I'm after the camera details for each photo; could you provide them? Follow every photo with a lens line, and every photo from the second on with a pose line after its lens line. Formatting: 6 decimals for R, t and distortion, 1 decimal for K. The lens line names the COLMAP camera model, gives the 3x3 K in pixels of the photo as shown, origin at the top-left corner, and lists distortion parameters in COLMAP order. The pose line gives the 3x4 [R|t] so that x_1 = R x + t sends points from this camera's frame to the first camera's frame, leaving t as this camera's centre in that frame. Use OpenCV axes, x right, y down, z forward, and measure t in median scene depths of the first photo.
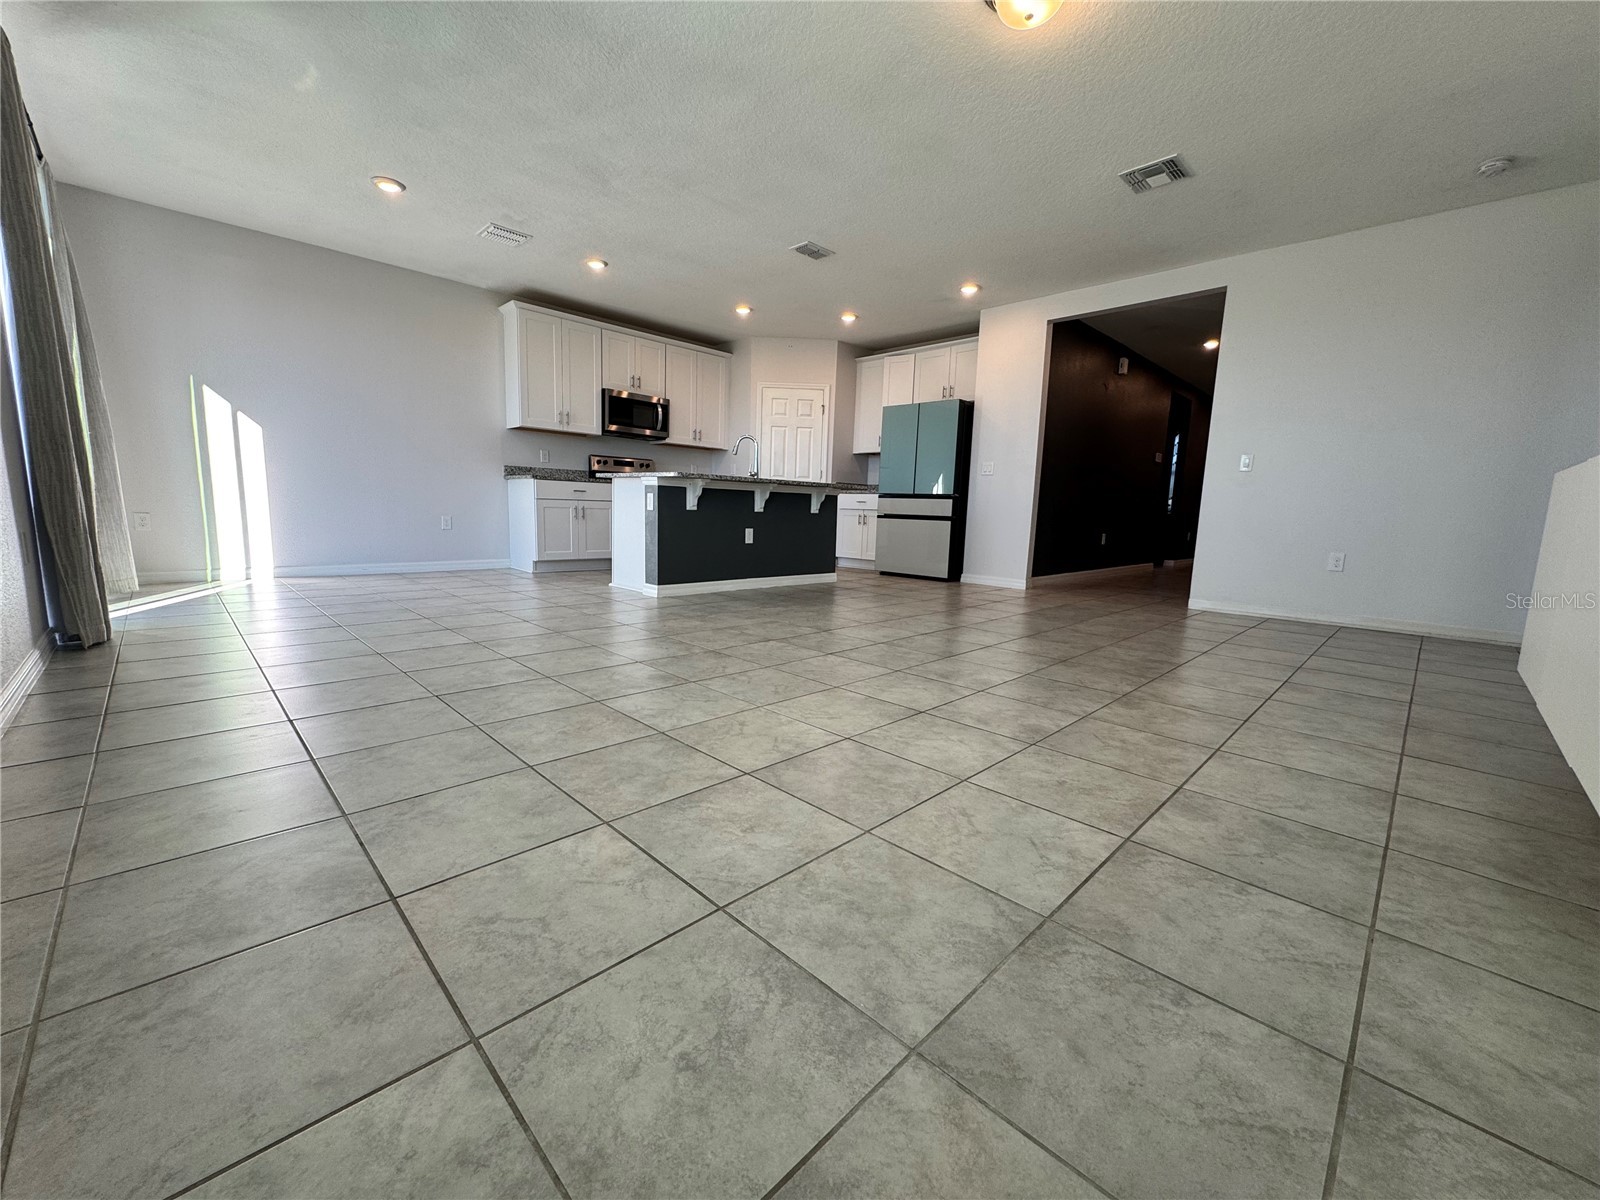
lens RADIAL K [[637.5, 0, 798.0], [0, 637.5, 601.4], [0, 0, 1]] dist [-0.003063, 0.000745]
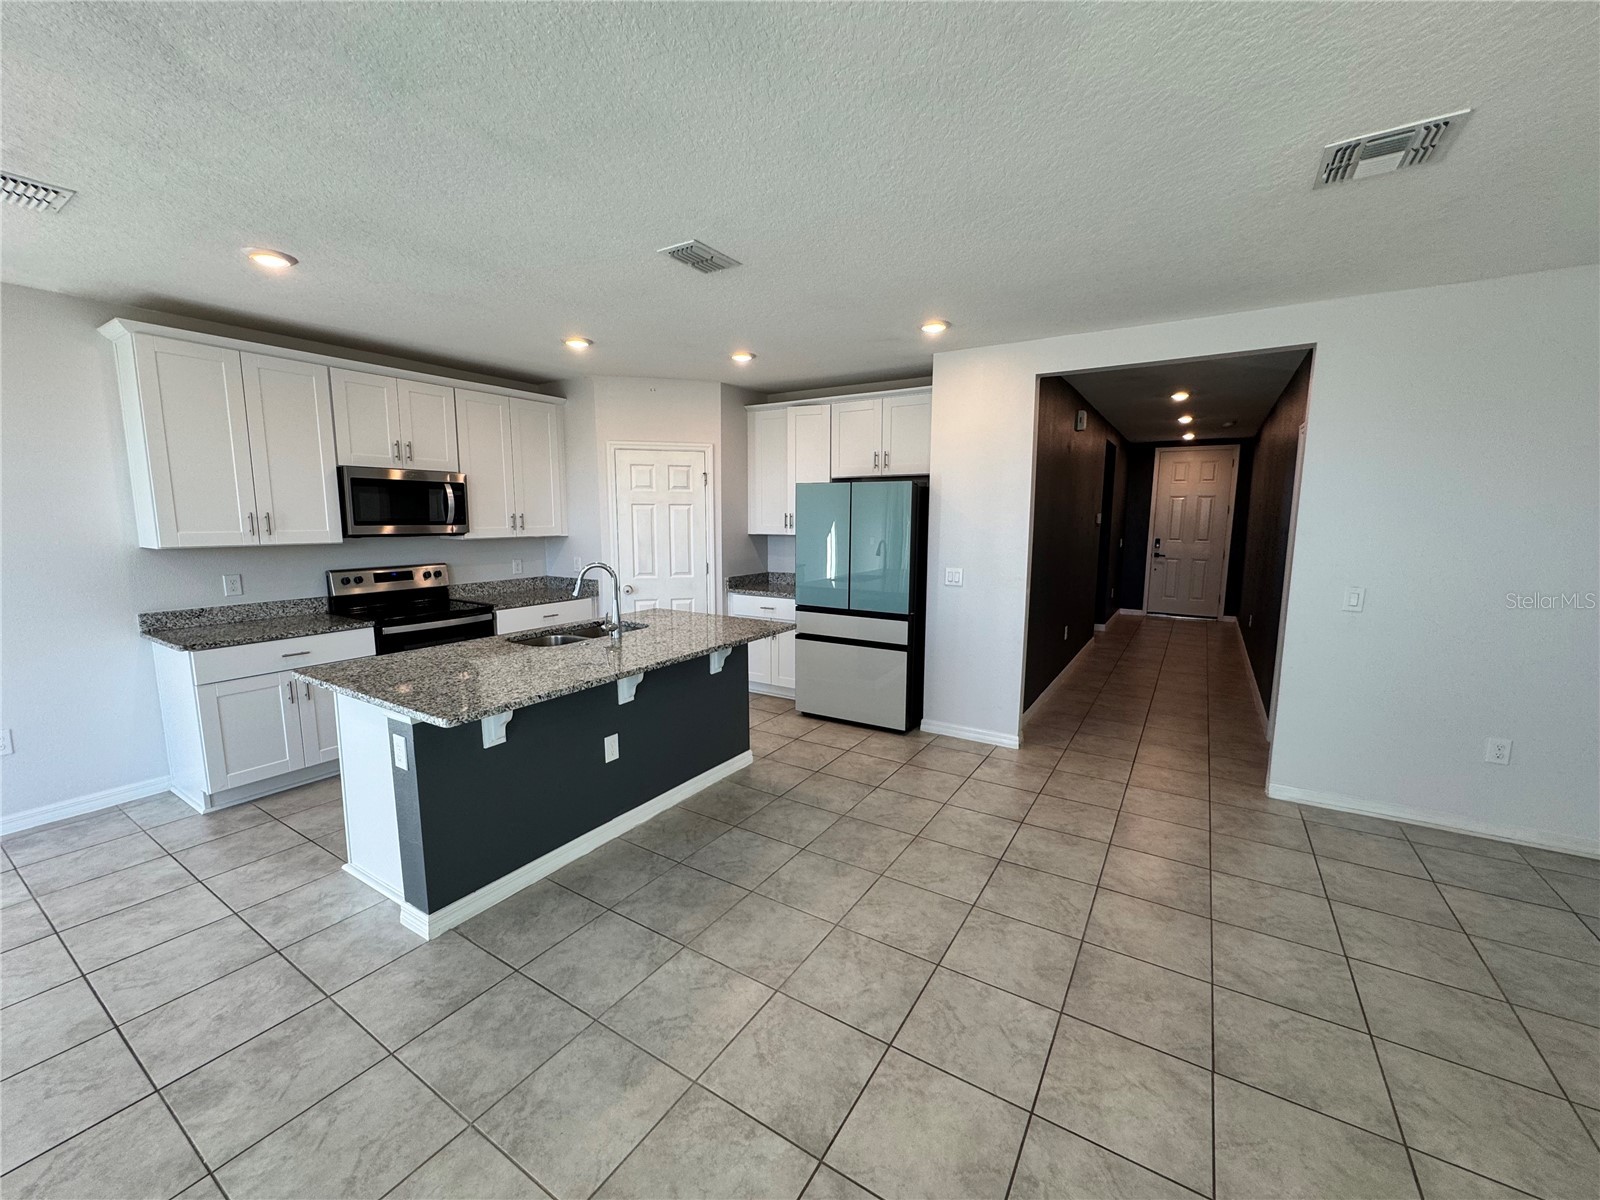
lens RADIAL K [[637.5, 0, 798.0], [0, 637.5, 601.4], [0, 0, 1]] dist [-0.003063, 0.000745]
pose [[0.974896, -0.059982, 0.214430, -0.023812], [0.060804, 0.998146, 0.002763, -0.190025], [-0.214199, 0.010345, 0.976735, 0.339552]]
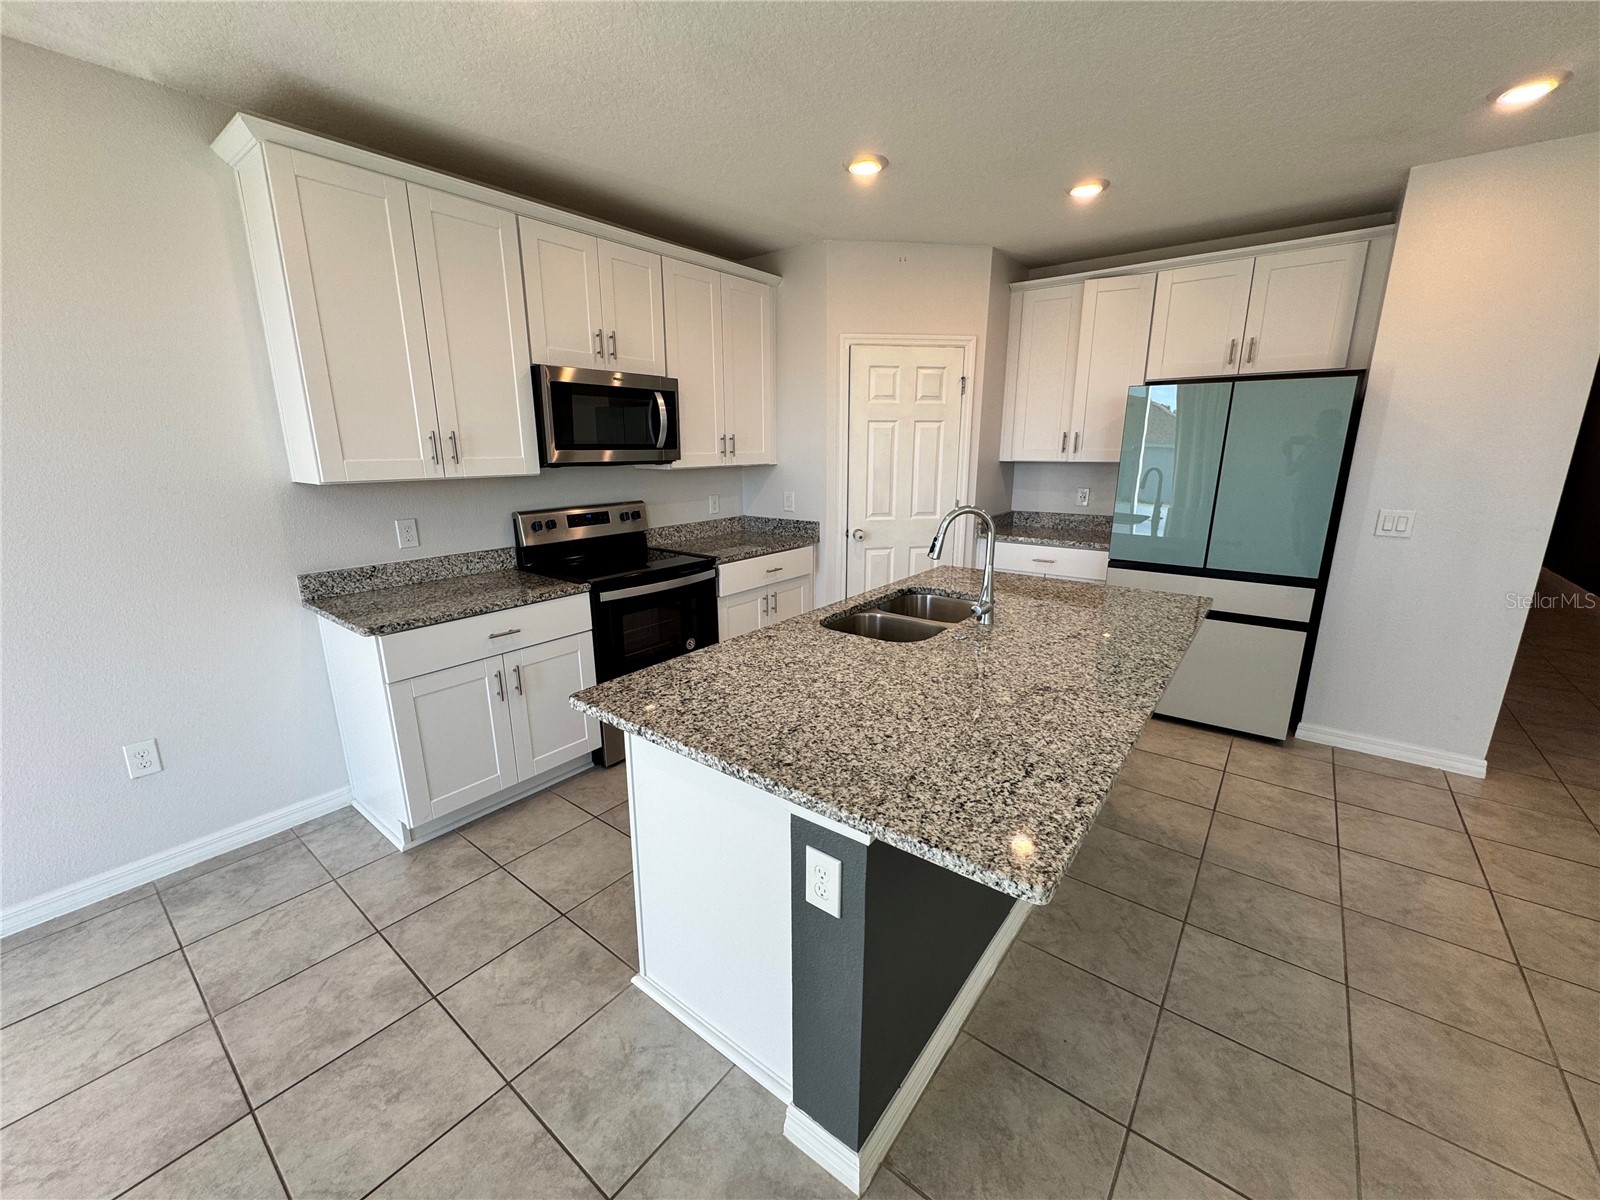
lens RADIAL K [[637.5, 0, 798.0], [0, 637.5, 601.4], [0, 0, 1]] dist [-0.003063, 0.000745]
pose [[0.991762, -0.066094, 0.109728, -0.195956], [0.054515, 0.992938, 0.105365, -0.220858], [-0.115917, -0.098515, 0.988361, 0.566217]]
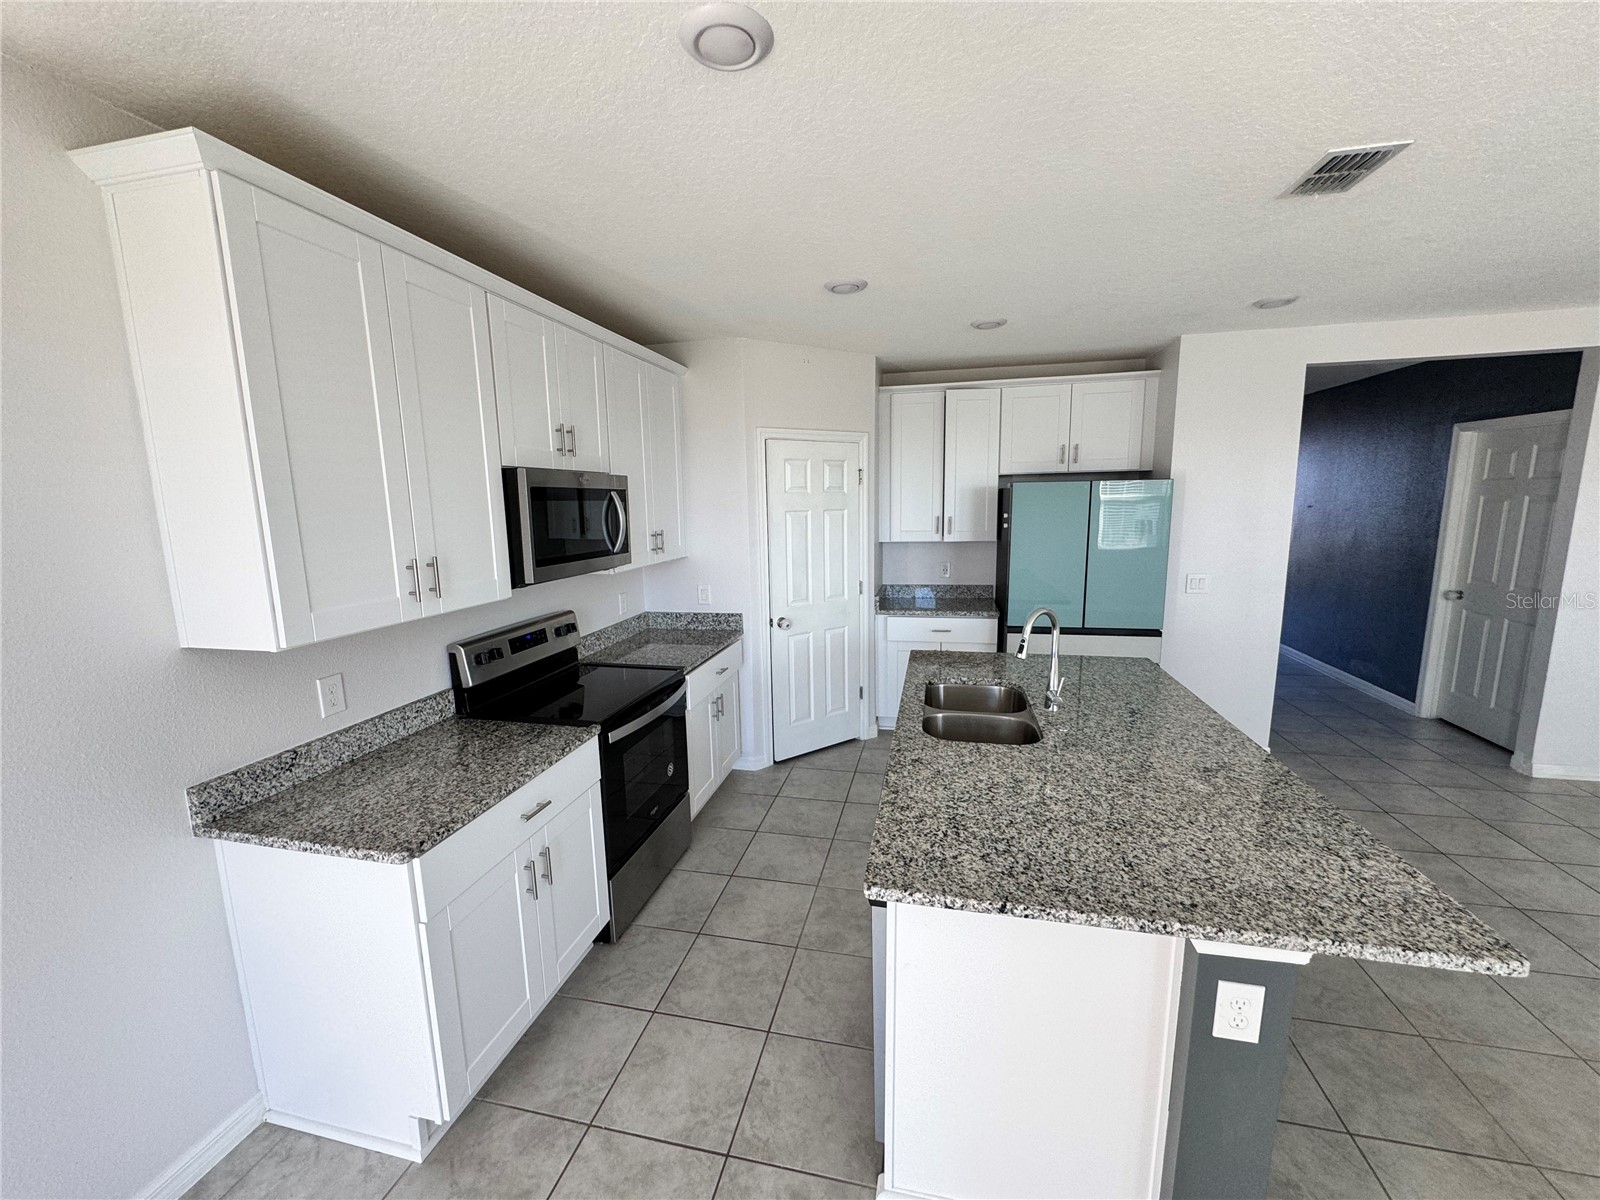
lens RADIAL K [[637.5, 0, 798.0], [0, 637.5, 601.4], [0, 0, 1]] dist [-0.003063, 0.000745]
pose [[0.845422, -0.133438, 0.517161, -0.373931], [0.123099, 0.990900, 0.054437, -0.270610], [-0.519719, 0.017640, 0.854155, 0.646400]]
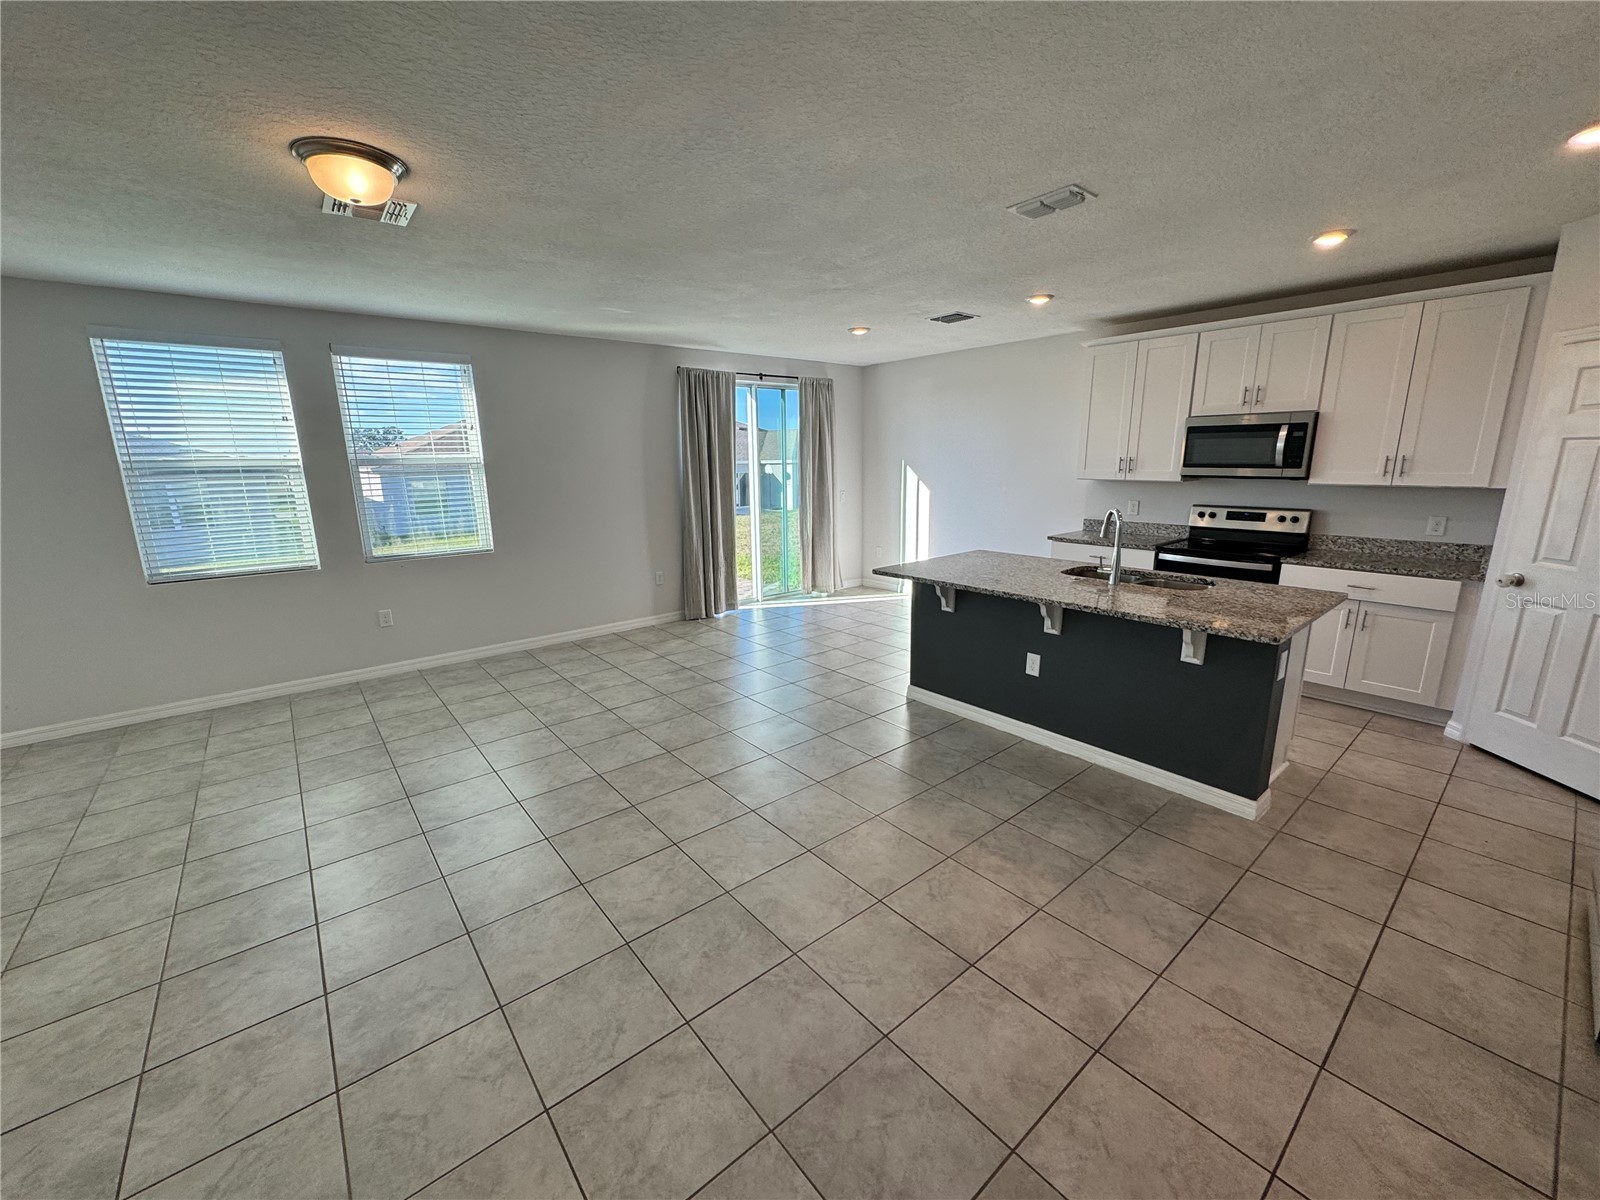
lens RADIAL K [[640.3, 0, 797.6], [0, 640.3, 601.0], [0, 0, 1]] dist [-0.002092, 0.000403]
pose [[-0.095967, 0.189350, -0.977209, 0.498764], [-0.132082, 0.970636, 0.201047, -0.227326], [0.986582, 0.148366, -0.068139, 0.666854]]
